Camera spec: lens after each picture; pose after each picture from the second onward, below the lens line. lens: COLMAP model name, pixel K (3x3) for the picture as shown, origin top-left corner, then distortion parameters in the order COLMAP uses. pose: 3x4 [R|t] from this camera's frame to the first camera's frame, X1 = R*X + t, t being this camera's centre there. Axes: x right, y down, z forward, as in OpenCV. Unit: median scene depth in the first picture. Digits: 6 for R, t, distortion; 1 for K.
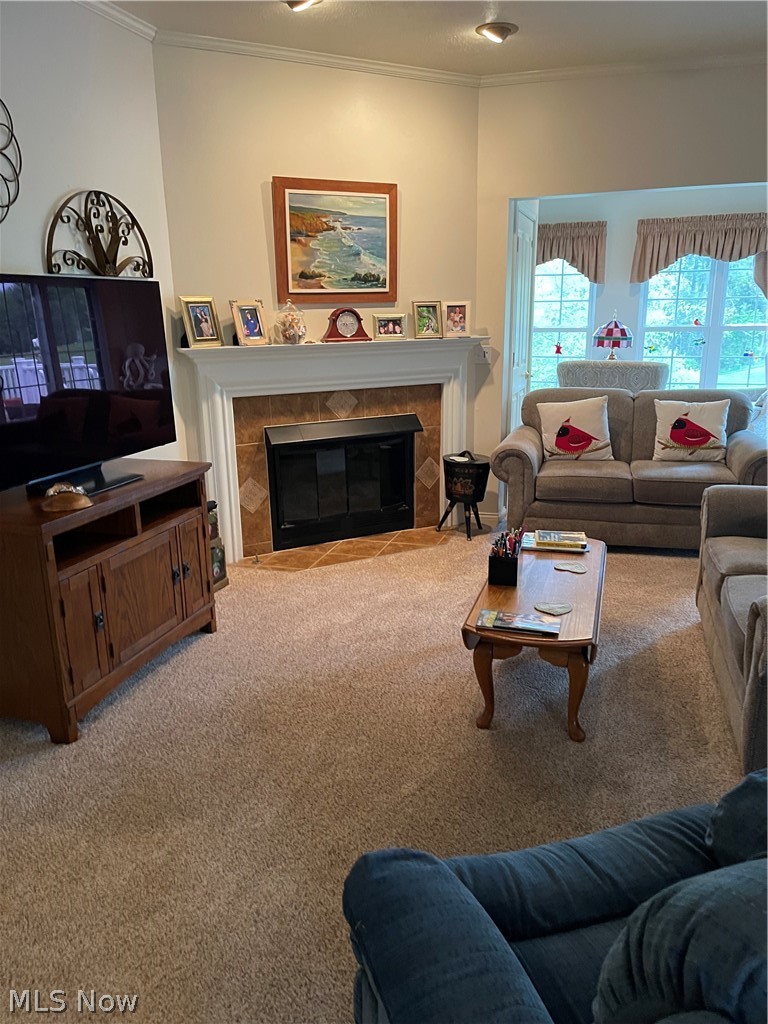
lens RADIAL K [[769.3, 0, 402.3], [0, 769.3, 512.7], [0, 0, 1]] dist [0.043842, -0.009137]
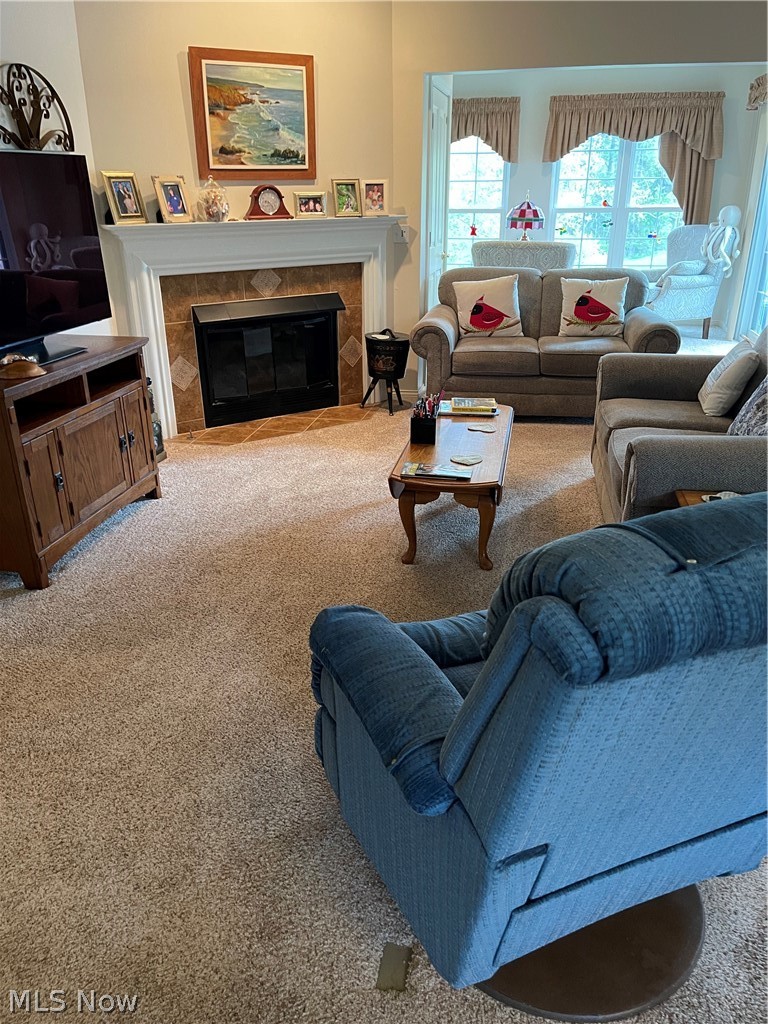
lens RADIAL K [[772.0, 0, 389.5], [0, 772.0, 513.5], [0, 0, 1]] dist [0.075010, -0.098109]
pose [[0.995814, -0.029945, 0.086355, -0.014222], [0.017997, 0.990552, 0.135950, 0.028879], [-0.089610, -0.133827, 0.986945, -0.094440]]
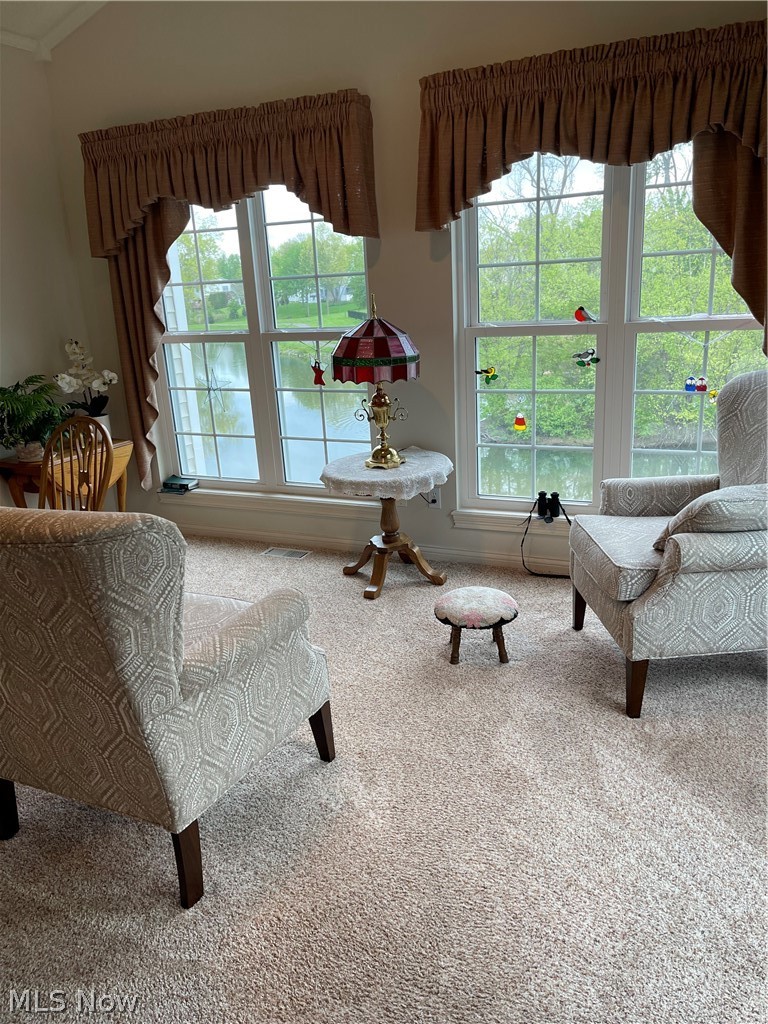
lens RADIAL K [[772.0, 0, 389.5], [0, 772.0, 513.5], [0, 0, 1]] dist [0.075010, -0.098109]
pose [[0.988552, 0.002722, -0.150854, 0.591758], [0.001686, 0.999576, 0.029079, -0.252572], [0.150869, -0.029001, 0.988128, 0.944883]]
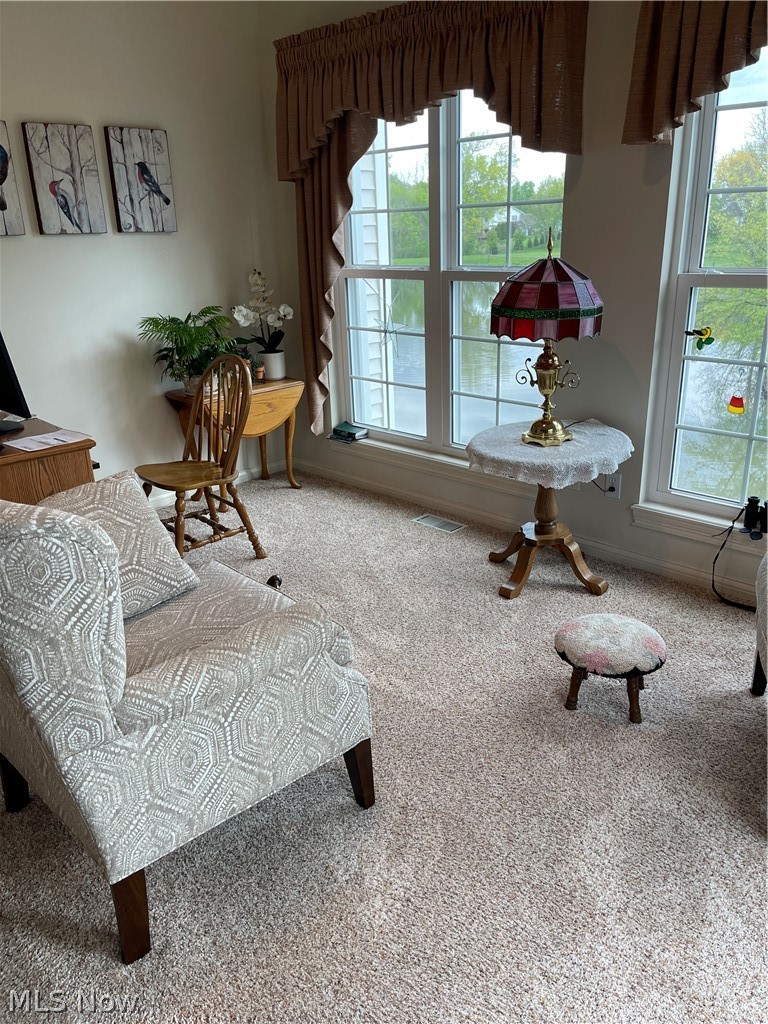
lens RADIAL K [[772.0, 0, 389.5], [0, 772.0, 513.5], [0, 0, 1]] dist [0.075010, -0.098109]
pose [[0.879360, 0.149104, -0.452210, 0.656328], [-0.102678, 0.986742, 0.125686, -0.287526], [0.464955, -0.064092, 0.883012, 1.087769]]
